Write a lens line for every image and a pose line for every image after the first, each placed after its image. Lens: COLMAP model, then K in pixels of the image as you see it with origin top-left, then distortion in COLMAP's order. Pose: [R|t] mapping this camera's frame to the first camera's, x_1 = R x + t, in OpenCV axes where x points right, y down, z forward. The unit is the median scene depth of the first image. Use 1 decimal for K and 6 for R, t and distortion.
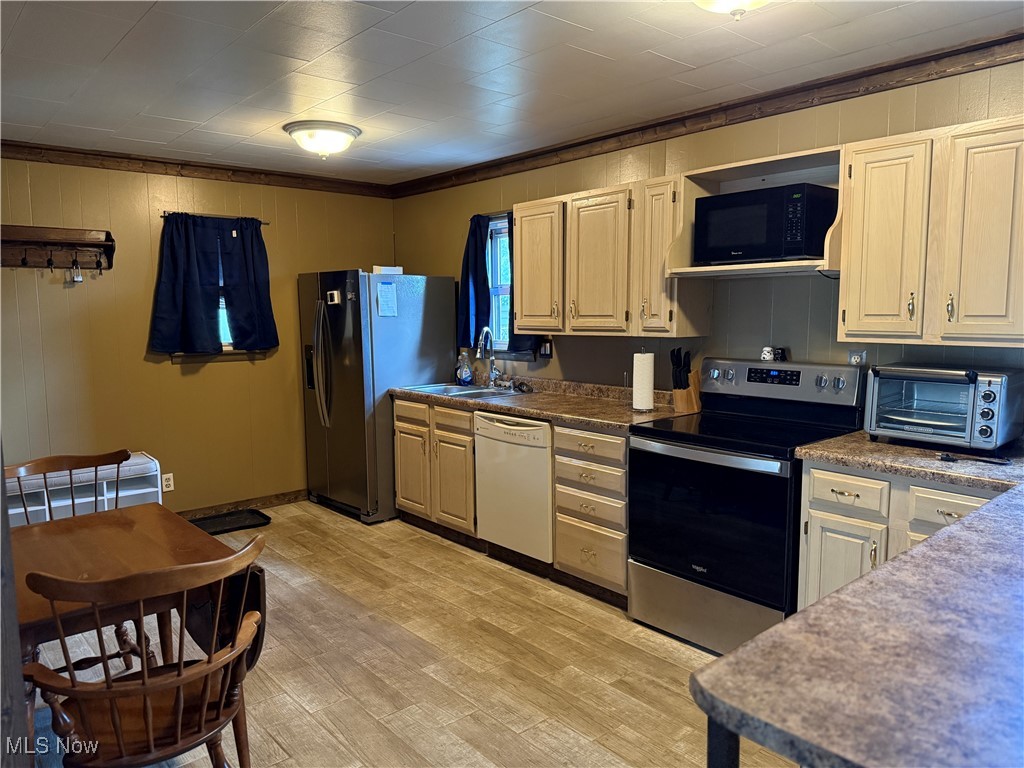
lens RADIAL K [[737.0, 0, 512.0], [0, 737.0, 384.0], [0, 0, 1]] dist [0.190829, -0.335128]
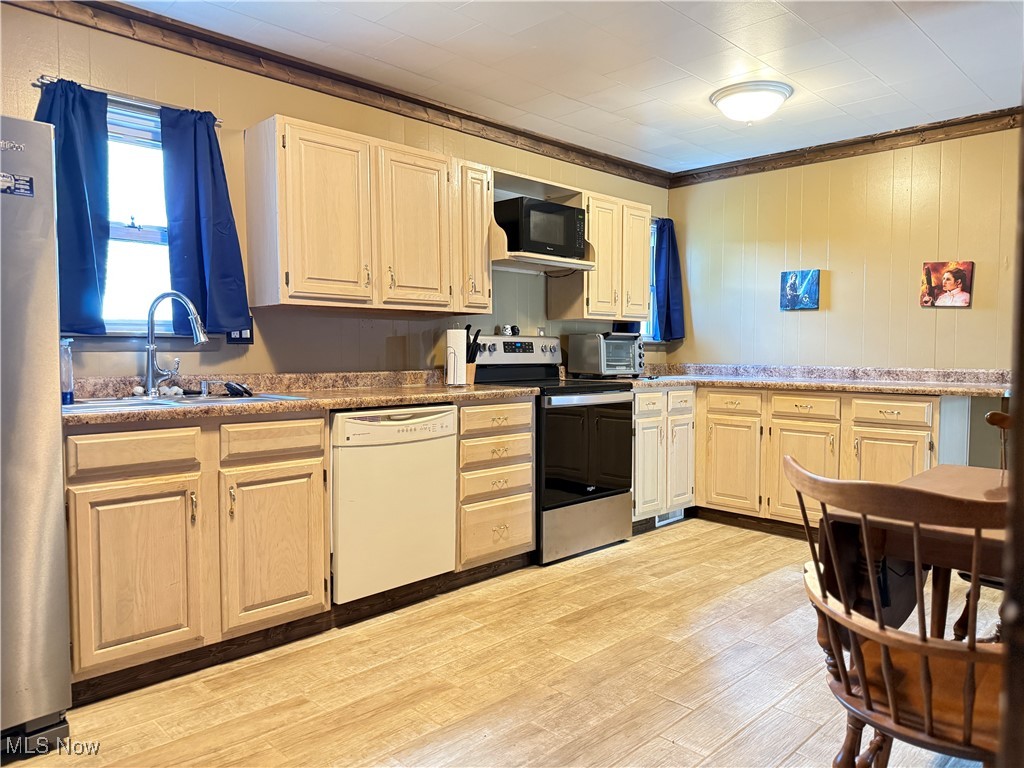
lens RADIAL K [[737.0, 0, 512.0], [0, 737.0, 384.0], [0, 0, 1]] dist [0.190829, -0.335128]
pose [[-0.094948, -0.033184, 0.994929, -0.816418], [0.105416, 0.993490, 0.043196, -0.002816], [-0.989885, 0.108982, -0.090832, 0.999469]]
